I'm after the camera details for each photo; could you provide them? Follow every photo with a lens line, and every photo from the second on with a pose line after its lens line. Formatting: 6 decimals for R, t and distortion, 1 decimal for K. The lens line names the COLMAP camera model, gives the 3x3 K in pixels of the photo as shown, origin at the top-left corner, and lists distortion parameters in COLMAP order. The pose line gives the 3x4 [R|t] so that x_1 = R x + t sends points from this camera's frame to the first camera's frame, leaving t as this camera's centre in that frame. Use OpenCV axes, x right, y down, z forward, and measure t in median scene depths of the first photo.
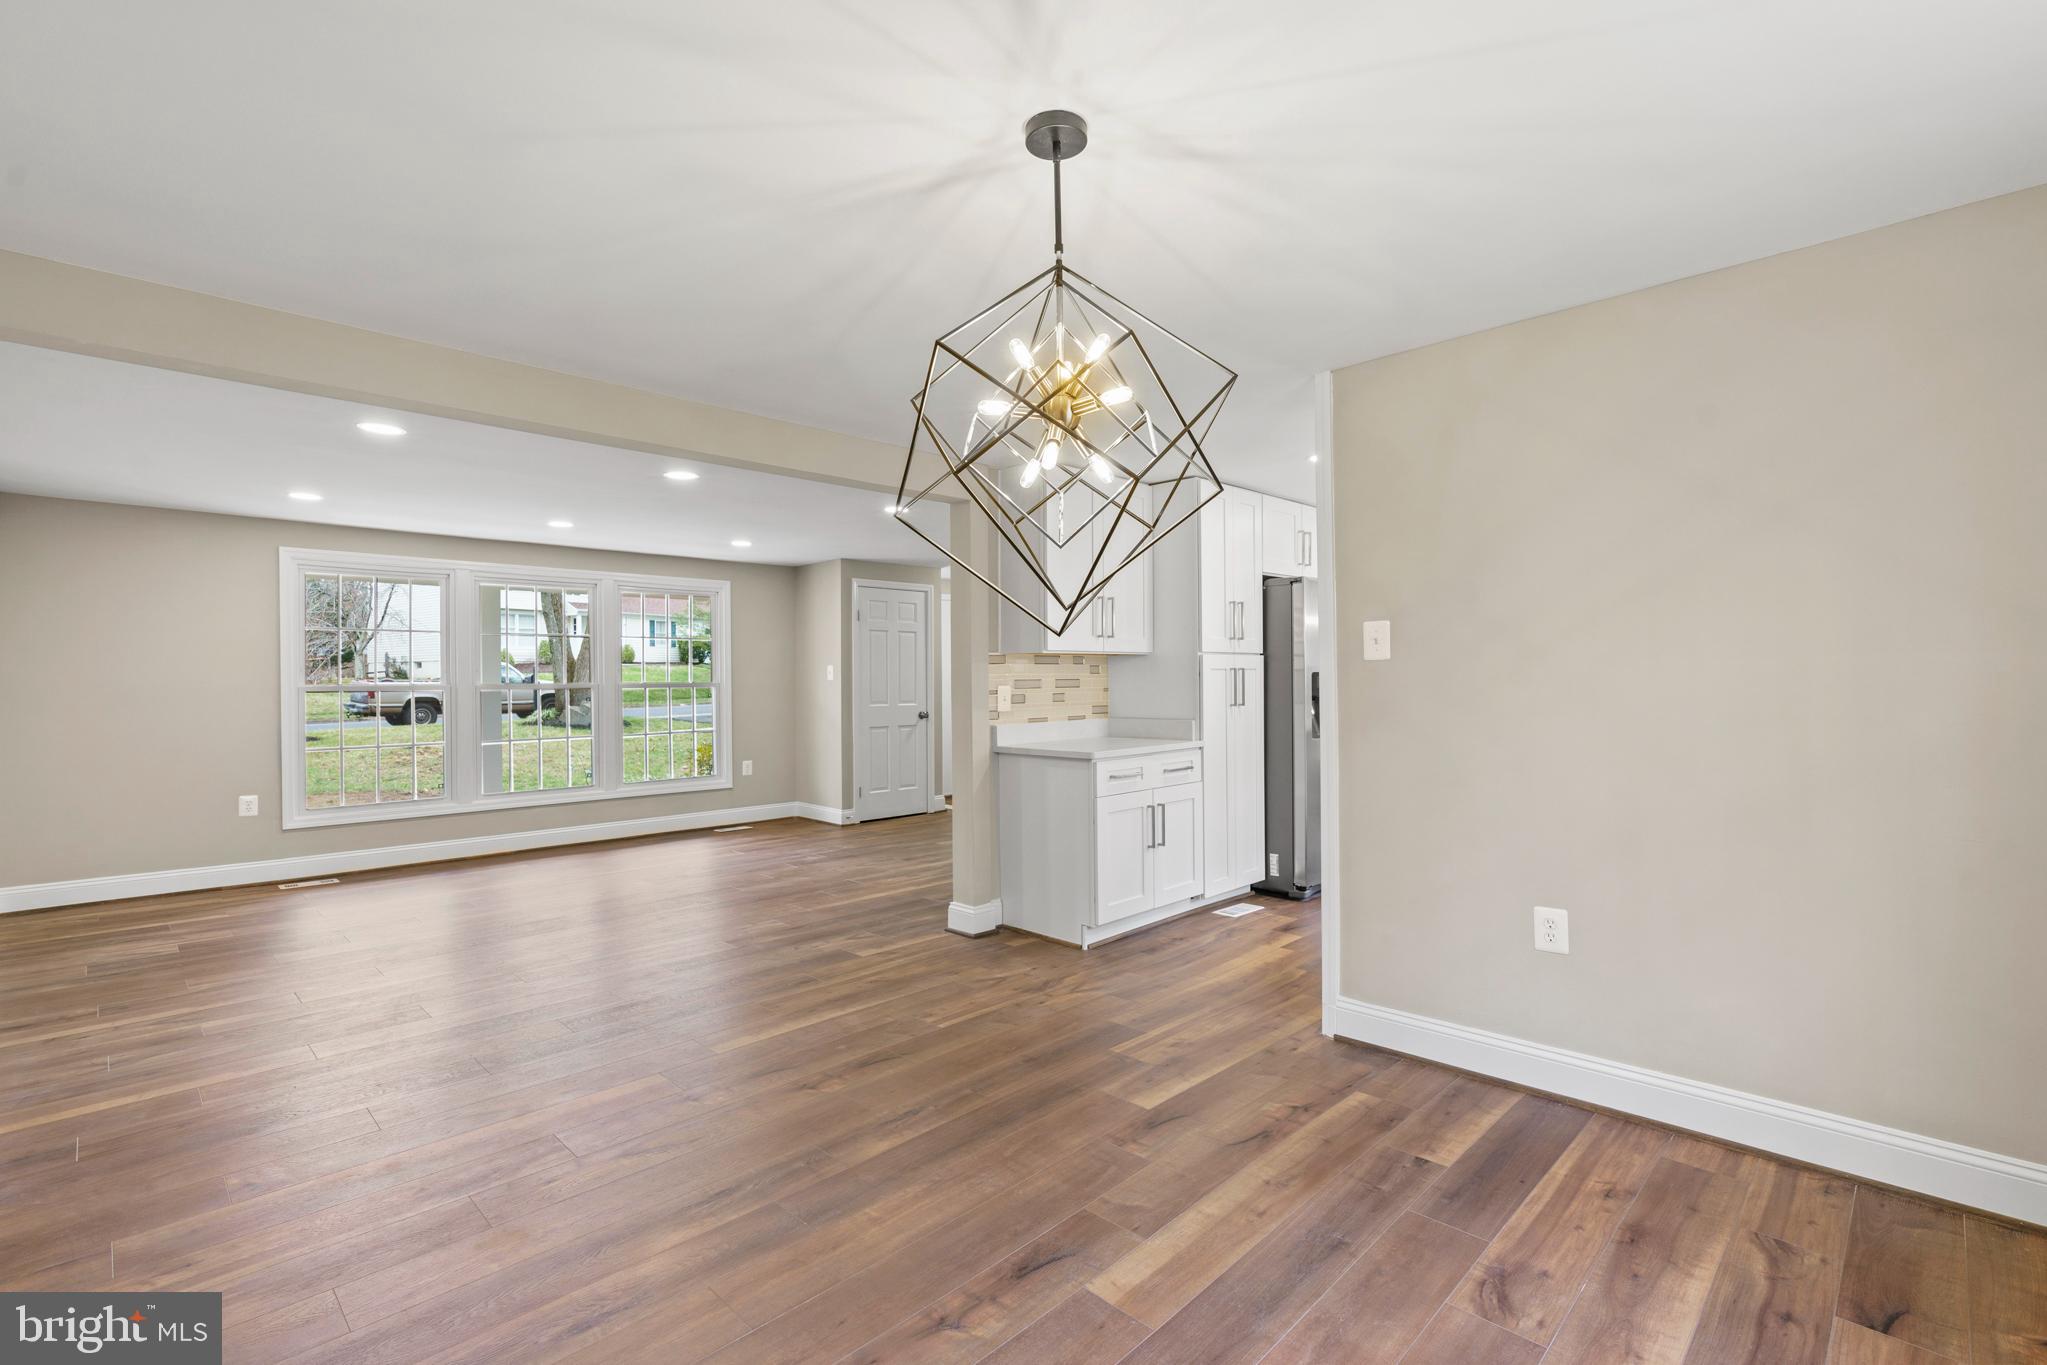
lens RADIAL K [[931.1, 0, 1024.3], [0, 931.1, 686.8], [0, 0, 1]] dist [-0.001654, 0.000315]
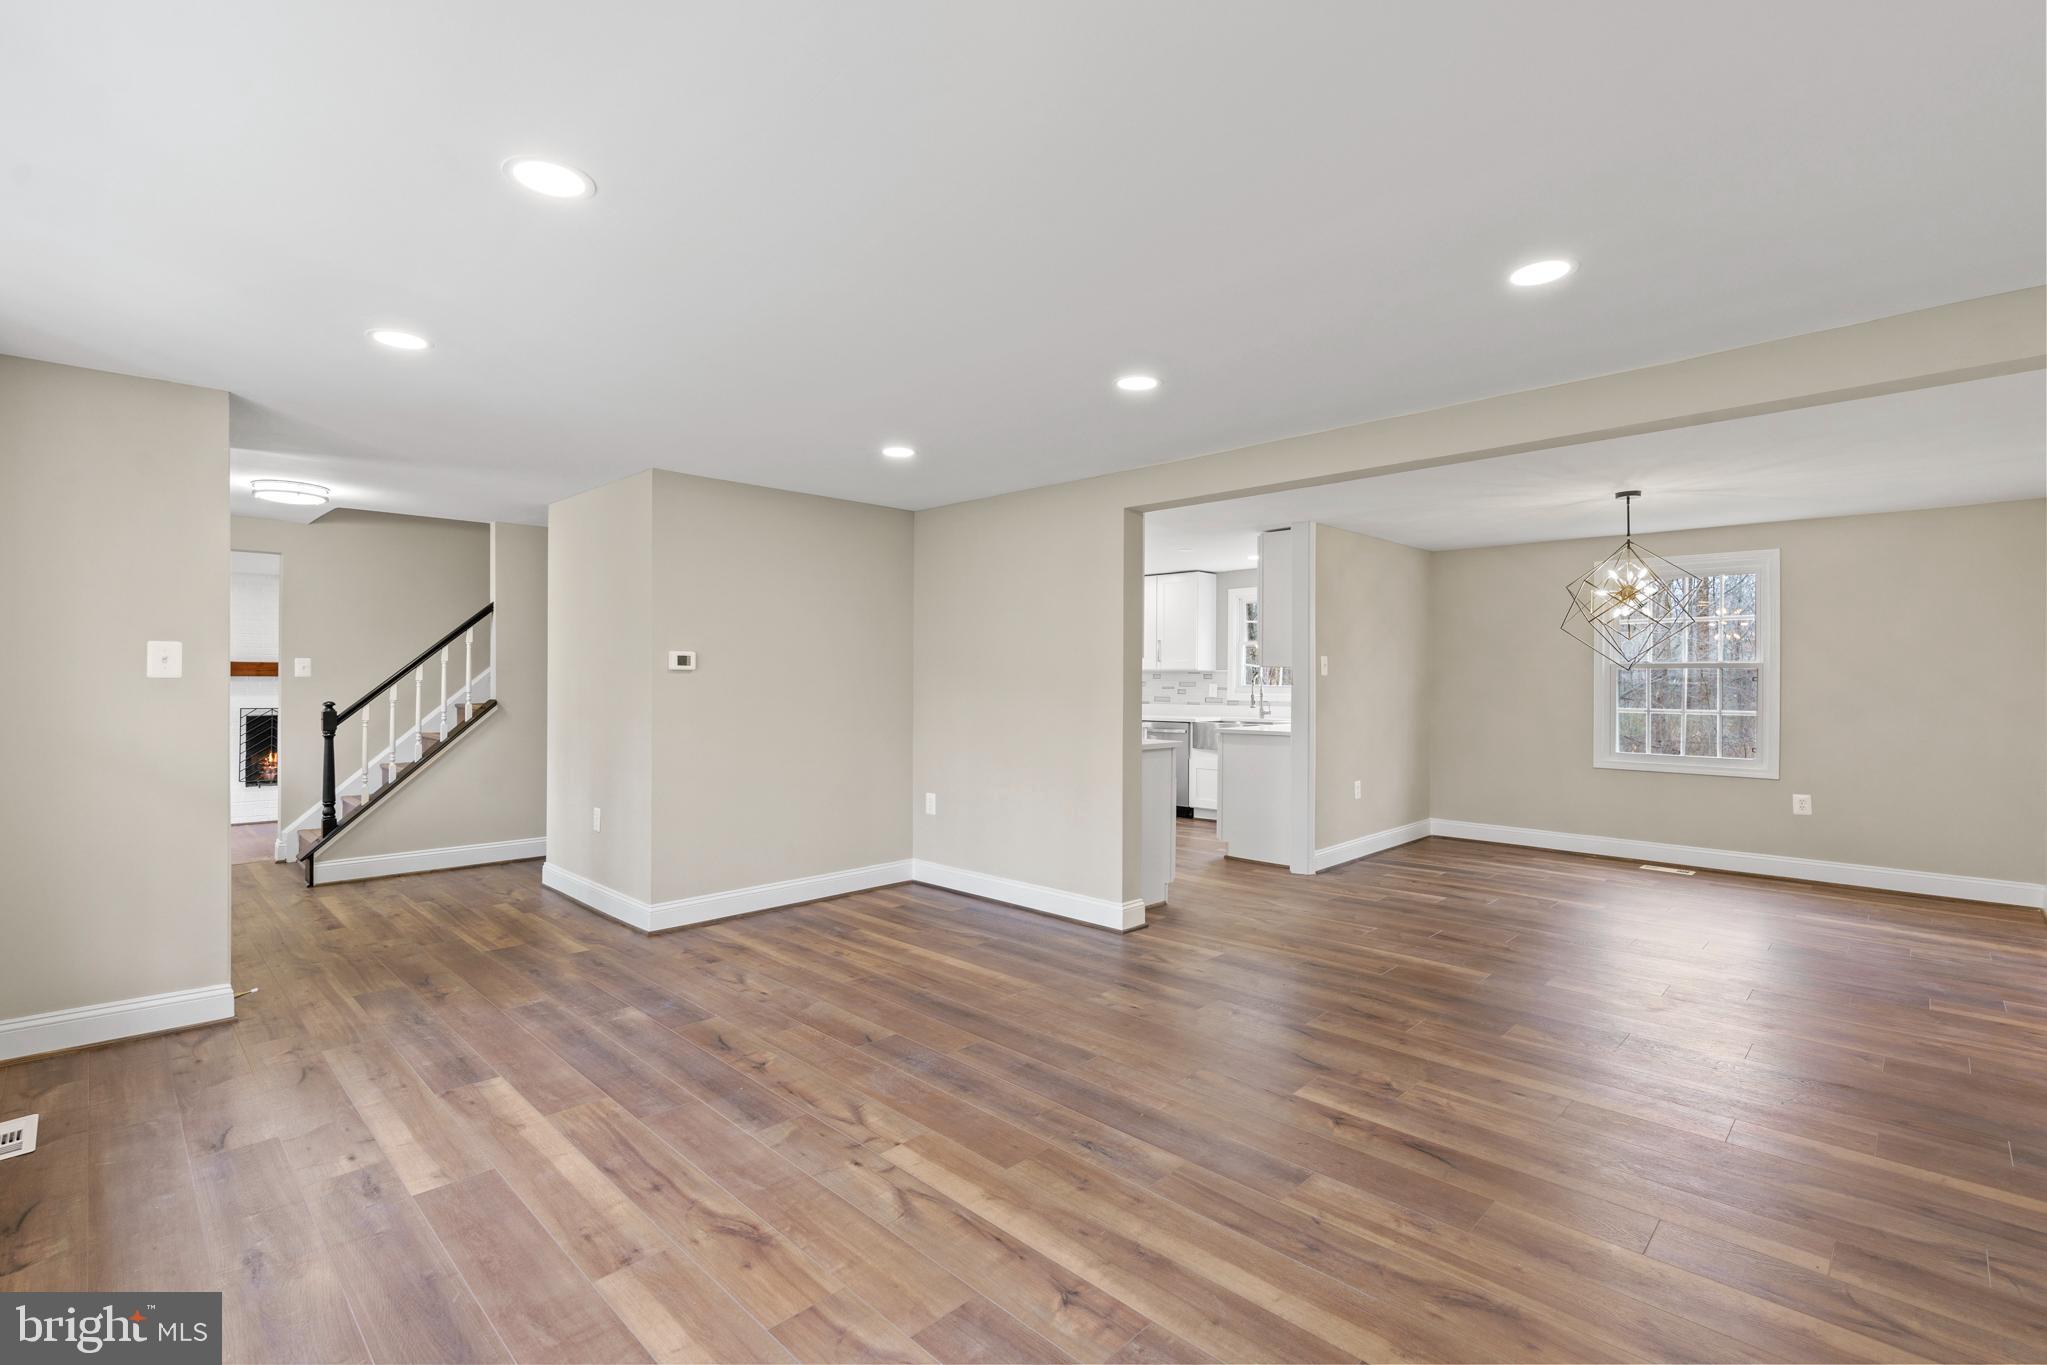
lens RADIAL K [[931.1, 0, 1024.1], [0, 931.1, 688.5], [0, 0, 1]] dist [-0.001654, 0.000315]
pose [[-0.015633, 0.002175, 0.999875, -1.674104], [-0.010161, 0.999946, -0.002334, 0.008304], [-0.999826, -0.010196, -0.015610, 1.739683]]
